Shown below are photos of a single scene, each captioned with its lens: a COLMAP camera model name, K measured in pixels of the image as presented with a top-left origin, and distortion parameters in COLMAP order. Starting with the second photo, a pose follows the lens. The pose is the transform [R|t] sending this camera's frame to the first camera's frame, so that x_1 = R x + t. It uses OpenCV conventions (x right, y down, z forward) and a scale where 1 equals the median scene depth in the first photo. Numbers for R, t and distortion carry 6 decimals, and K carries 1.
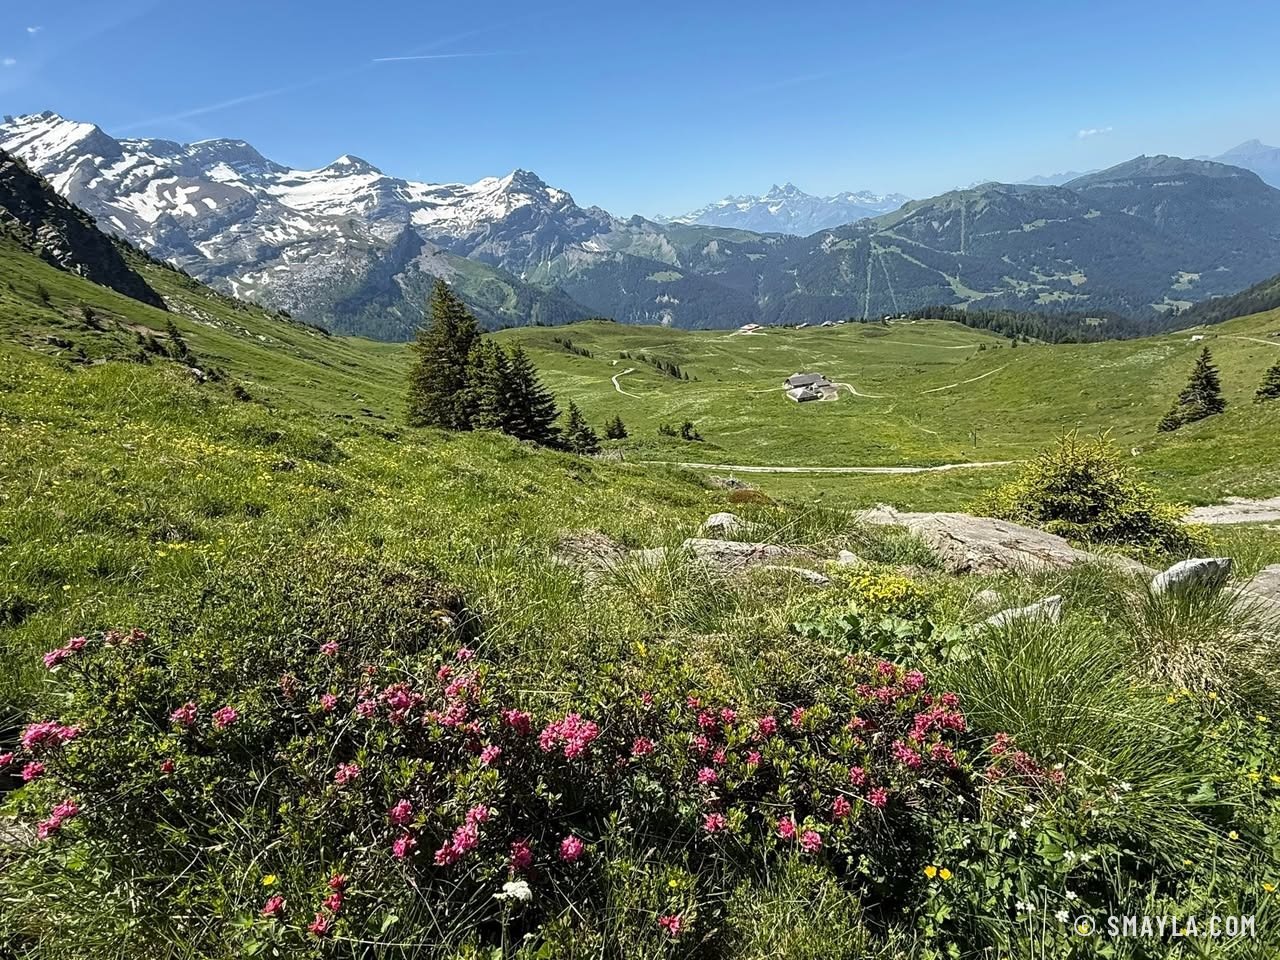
lens RADIAL K [[647.2, 0, 640.0], [0, 647.2, 480.0], [0, 0, 1]] dist [-0.005348, -0.000618]
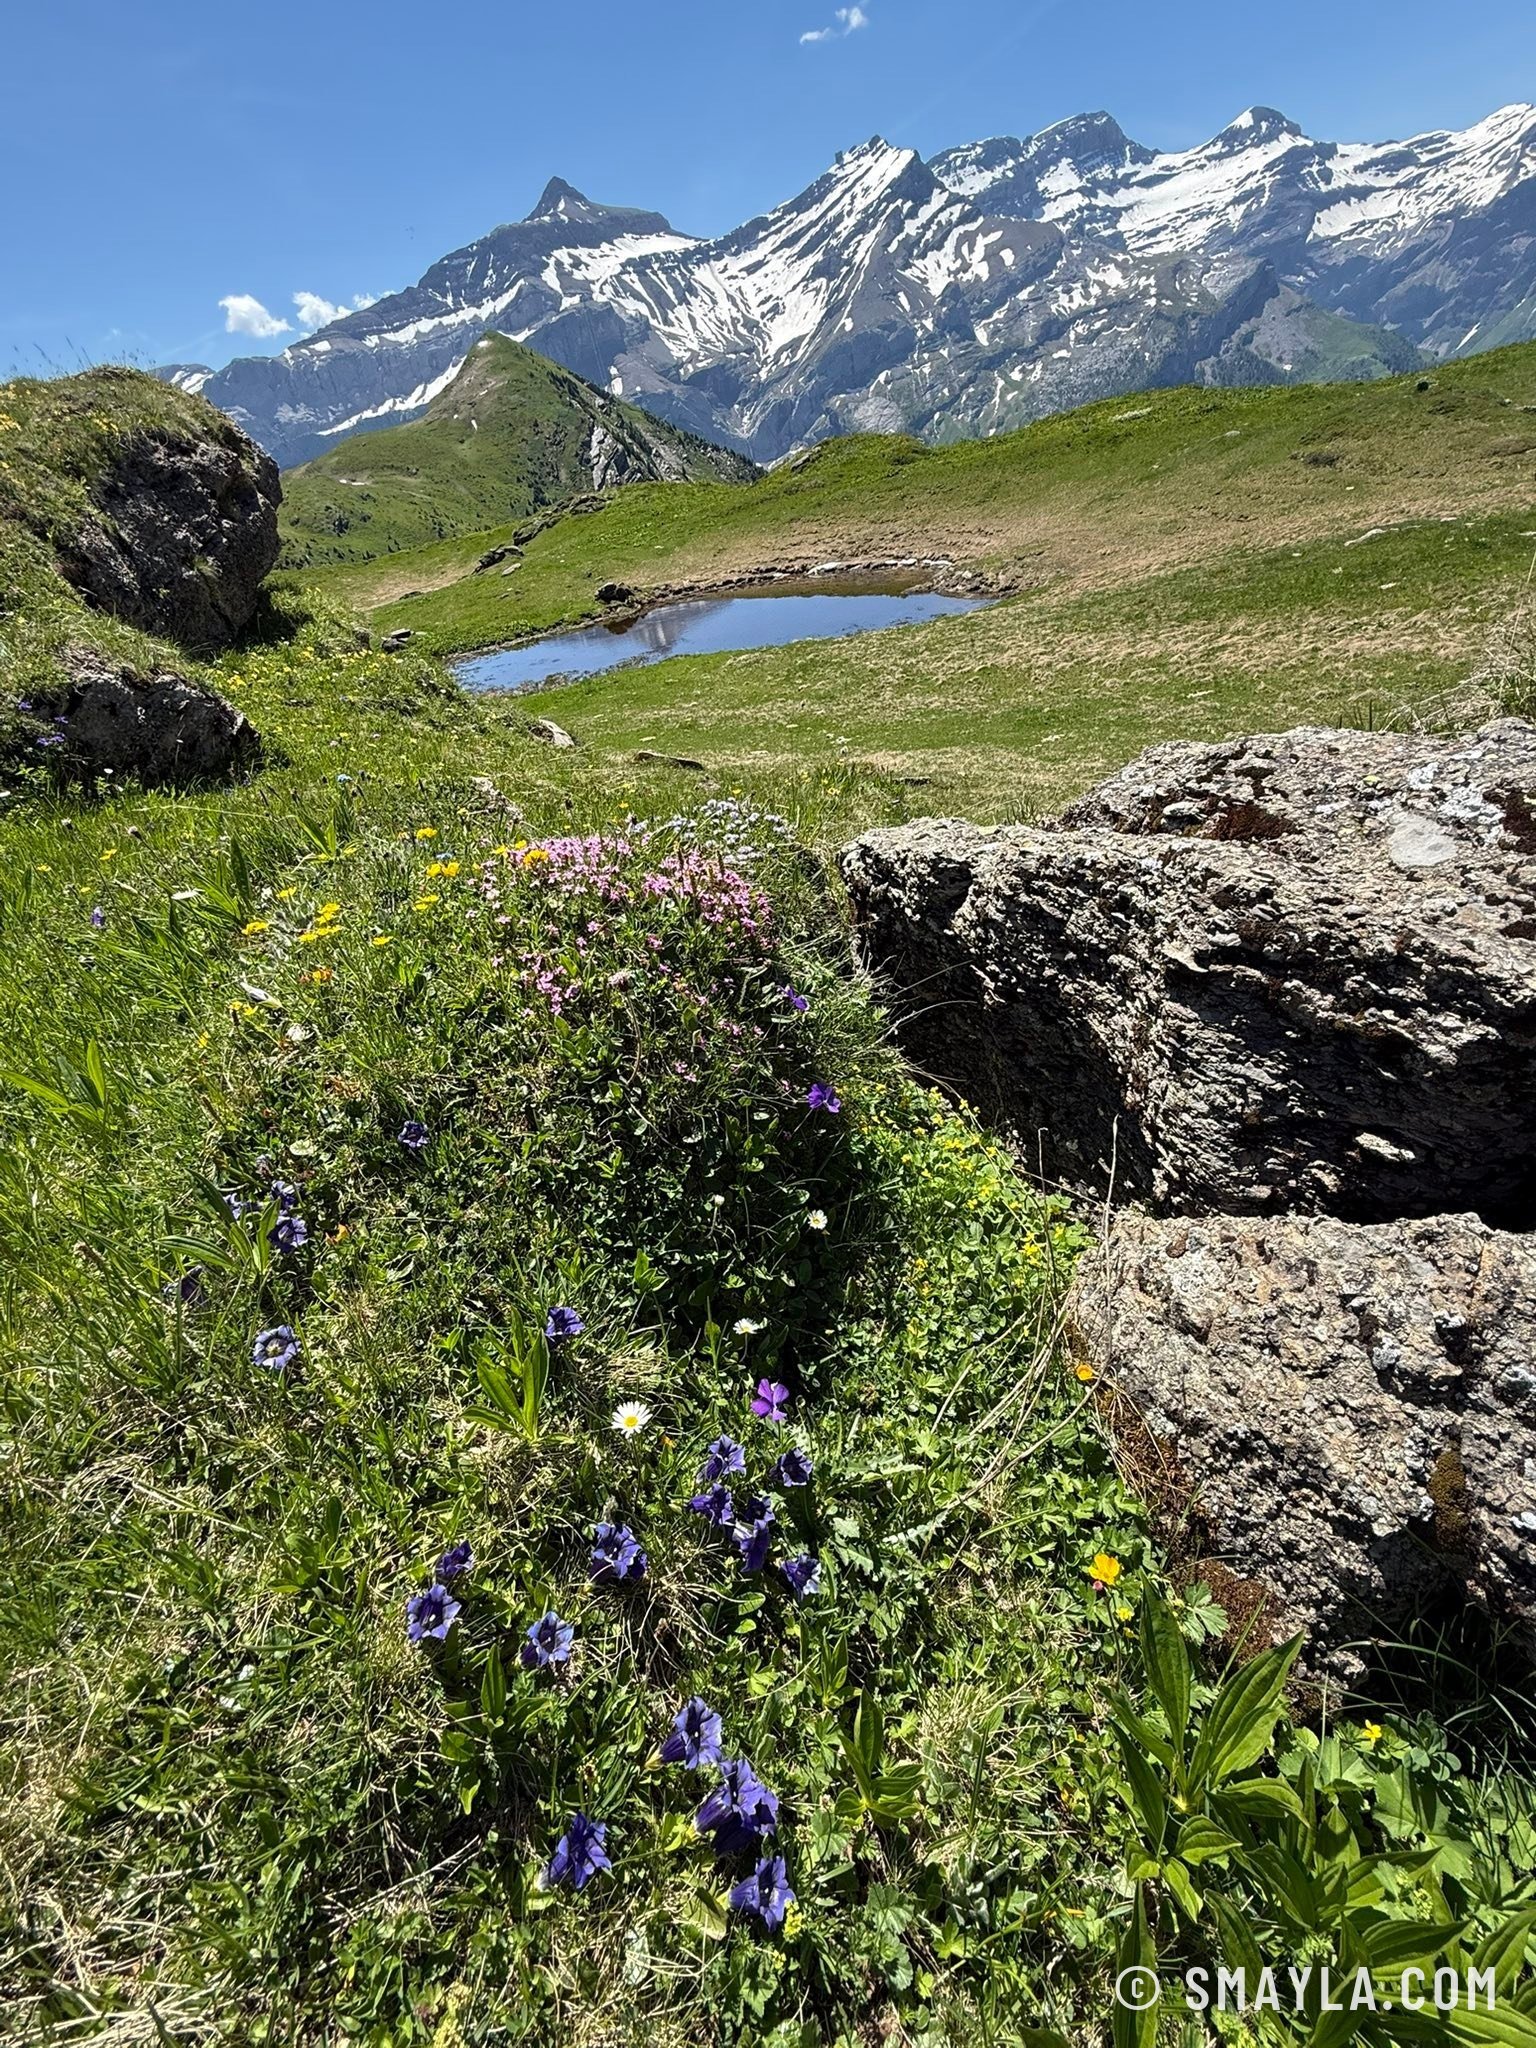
lens RADIAL K [[1035.6, 0, 768.0], [0, 1035.6, 1024.0], [0, 0, 1]] dist [-0.005348, -0.000618]
pose [[0.669530, 0.378710, -0.638990, 0.217426], [-0.152769, 0.912079, 0.380490, -0.018772], [0.726905, -0.157132, 0.668520, -0.133344]]
